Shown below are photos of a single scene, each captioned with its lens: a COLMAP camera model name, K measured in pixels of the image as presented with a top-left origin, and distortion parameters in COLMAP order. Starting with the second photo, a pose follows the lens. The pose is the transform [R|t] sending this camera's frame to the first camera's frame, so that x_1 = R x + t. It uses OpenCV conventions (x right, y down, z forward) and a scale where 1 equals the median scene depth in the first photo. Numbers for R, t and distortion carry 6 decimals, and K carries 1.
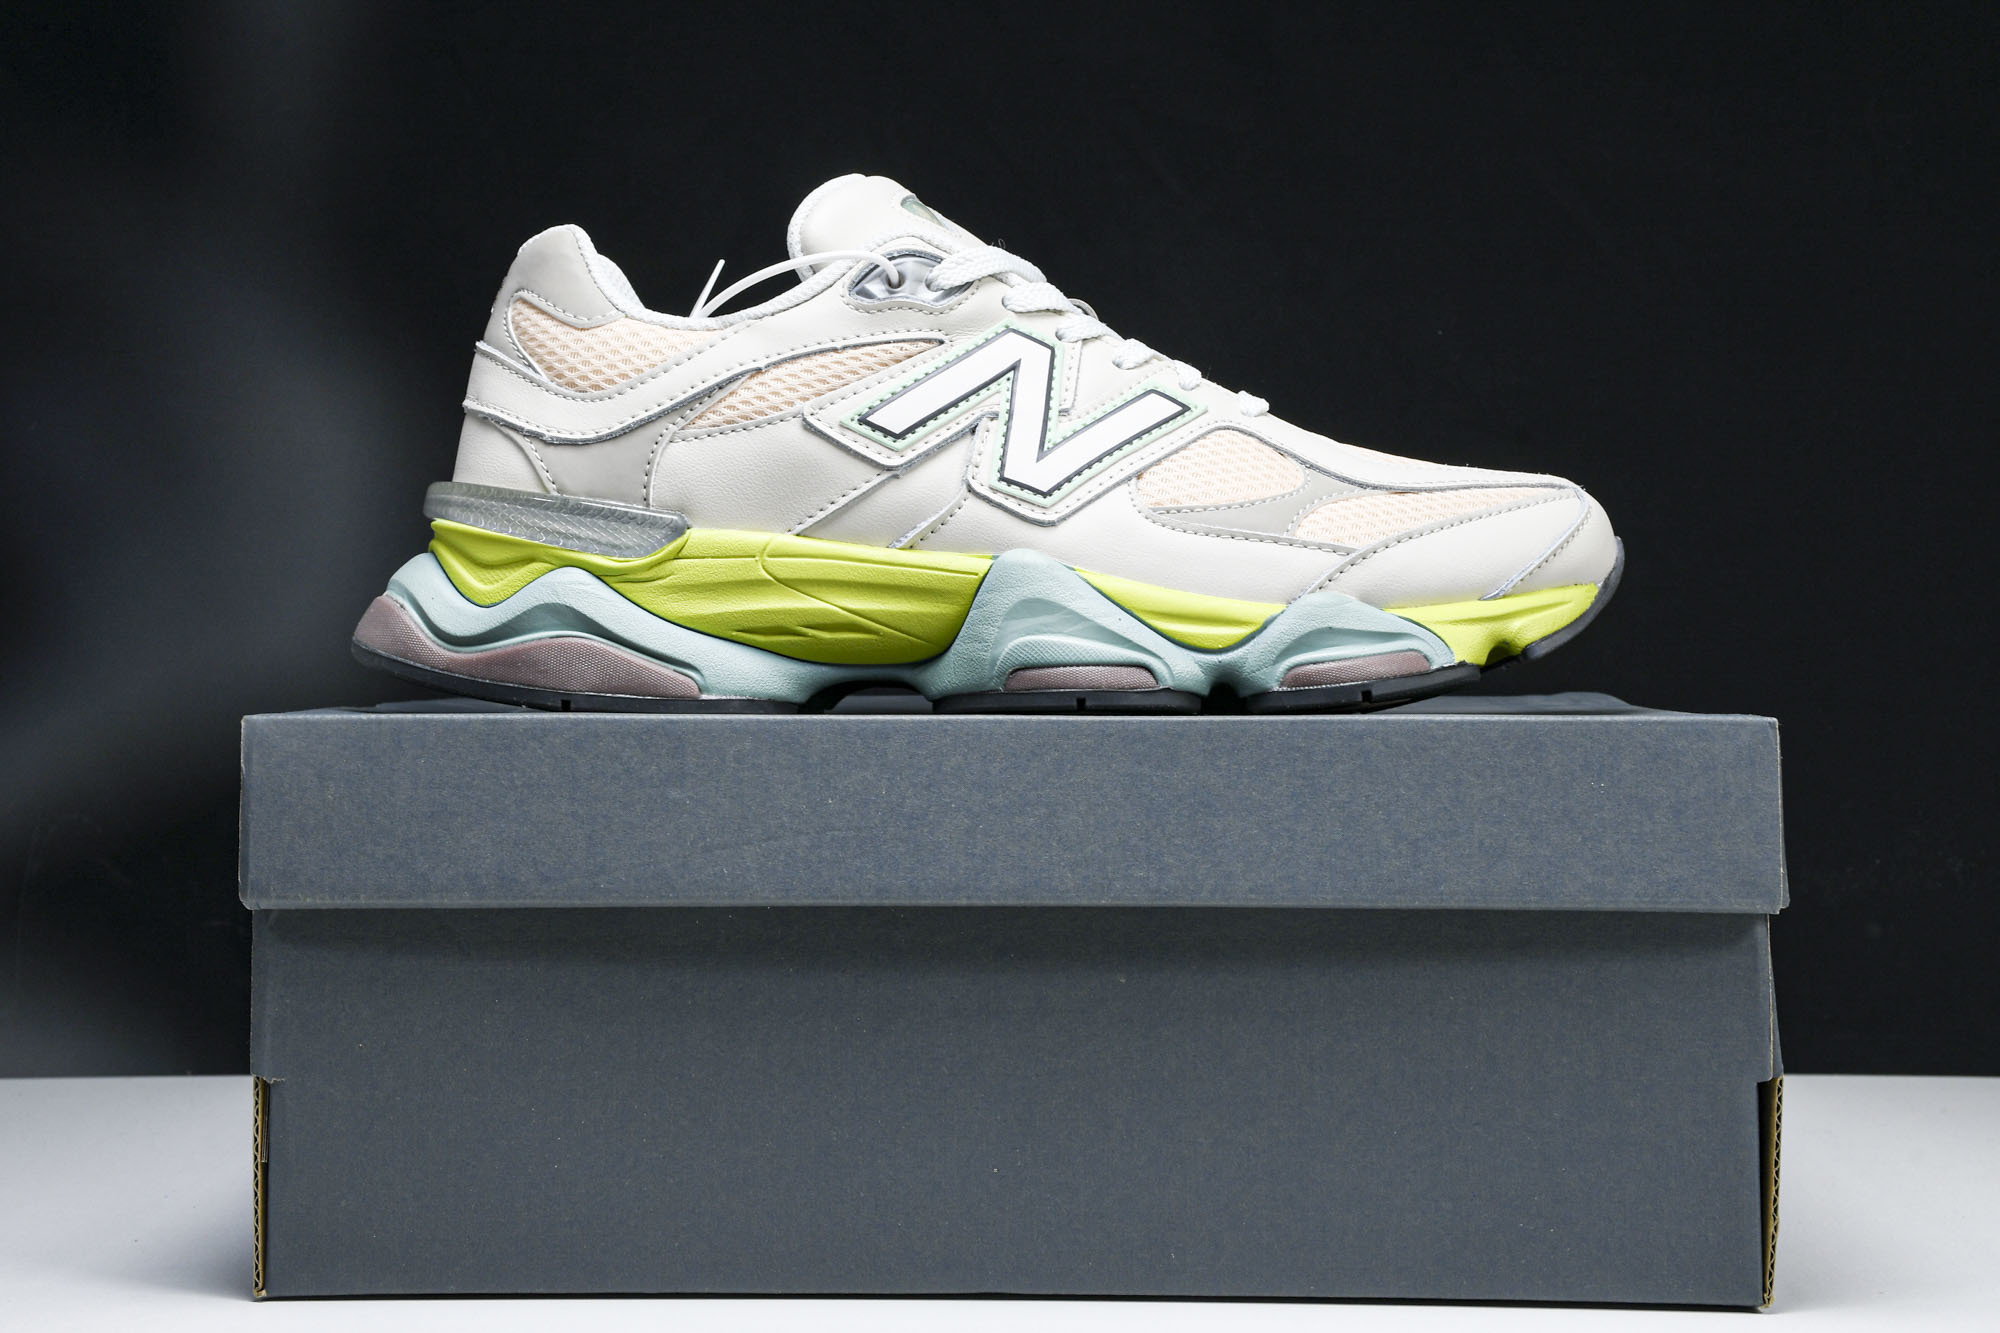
lens RADIAL K [[3516.3, 0, 995.5], [0, 3516.3, 662.1], [0, 0, 1]] dist [0.200554, 0.000000]
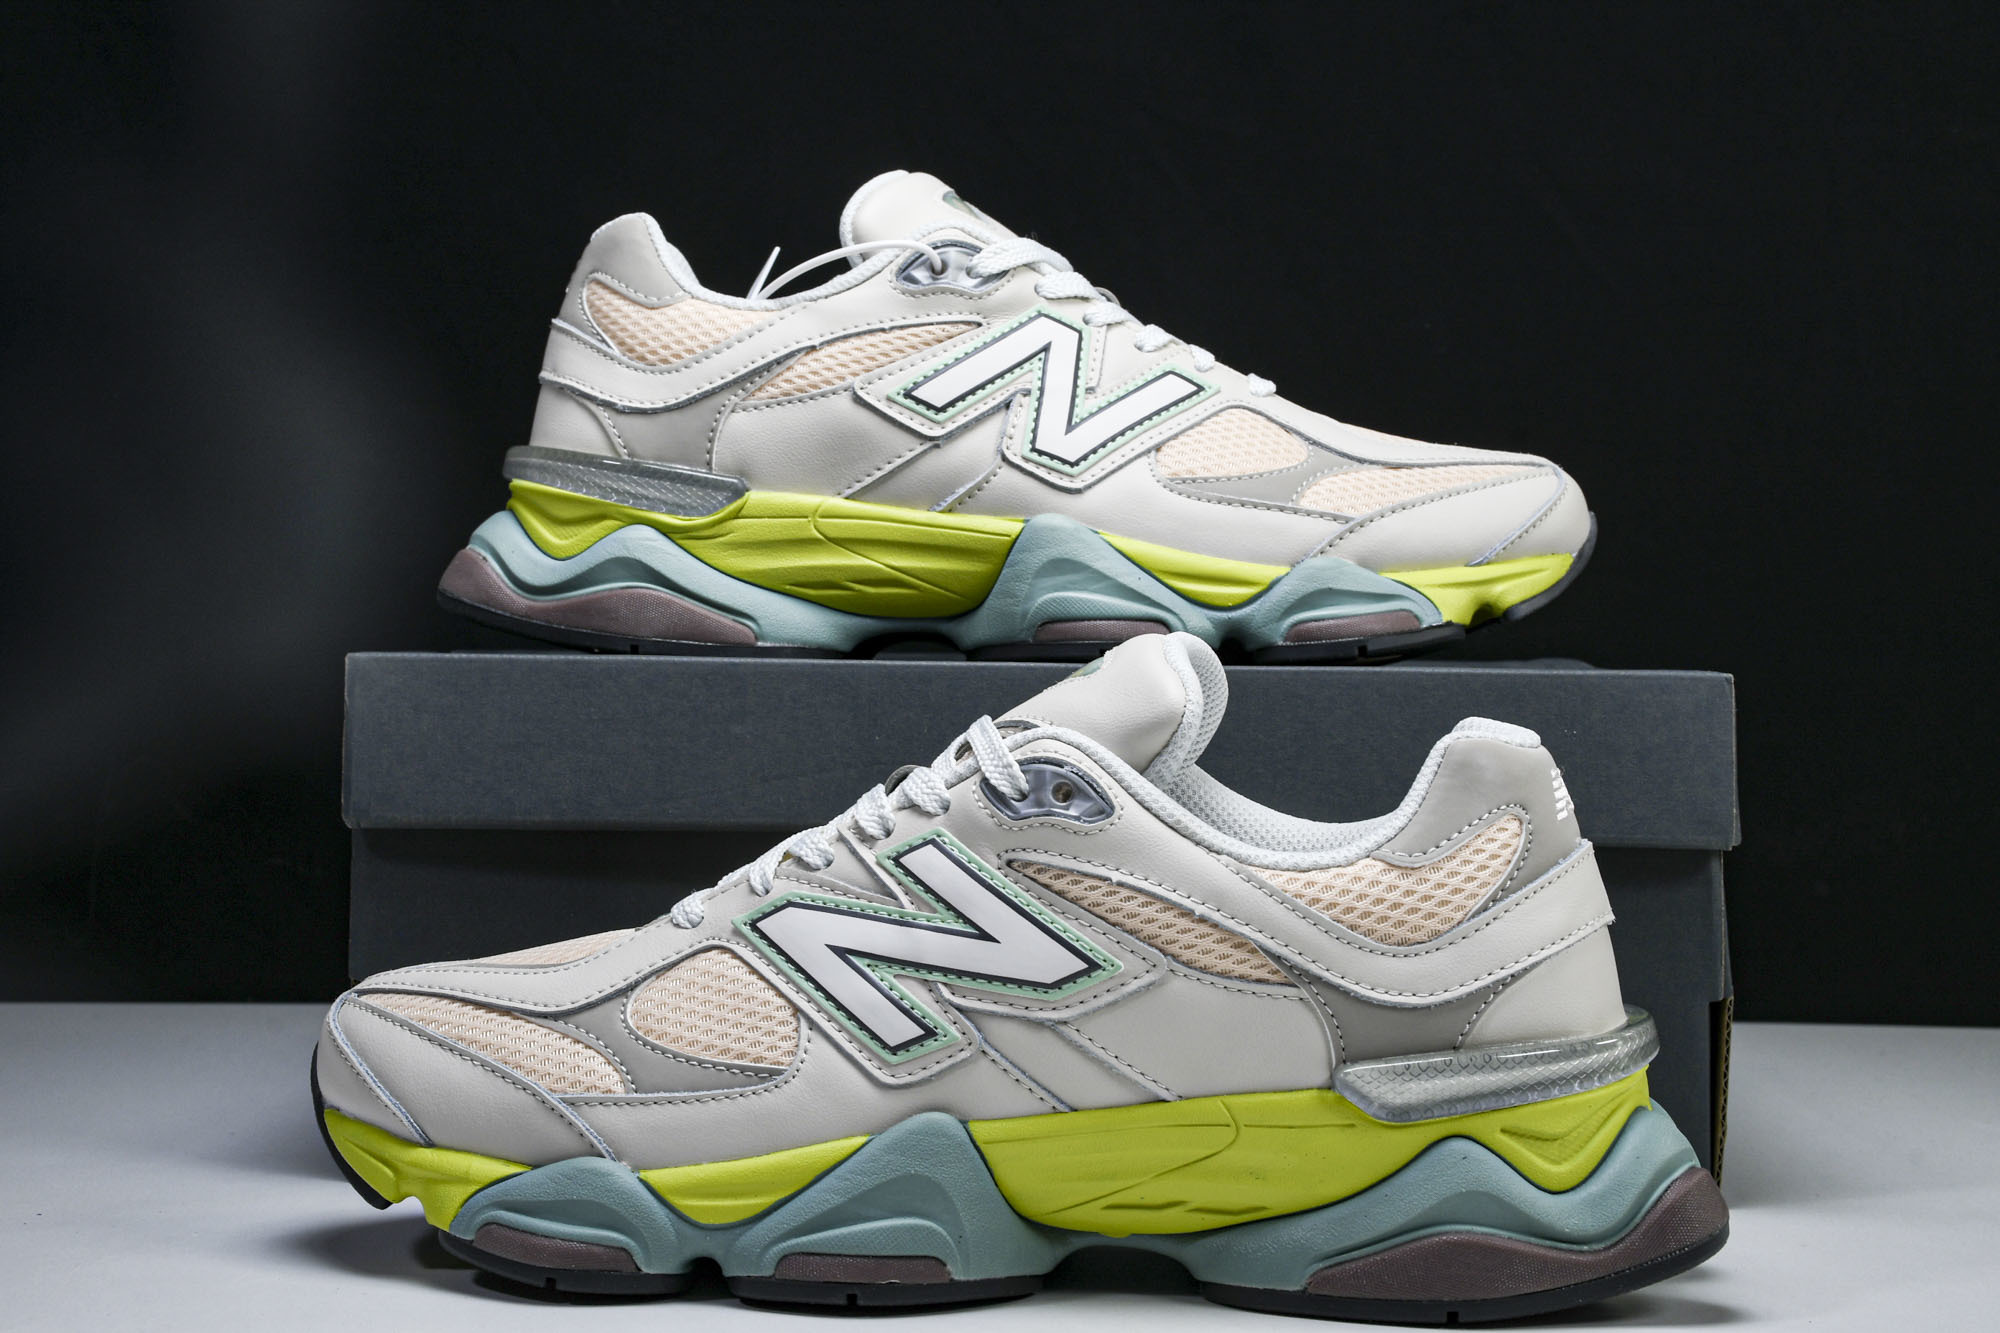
lens RADIAL K [[3516.3, 0, 995.5], [0, 3516.3, 660.1], [0, 0, 1]] dist [0.200554, 0.000000]
pose [[0.999855, 0.013996, 0.009750, -0.019691], [-0.013994, 0.999902, -0.000328, 0.014095], [-0.009753, 0.000191, 0.999952, -0.099003]]
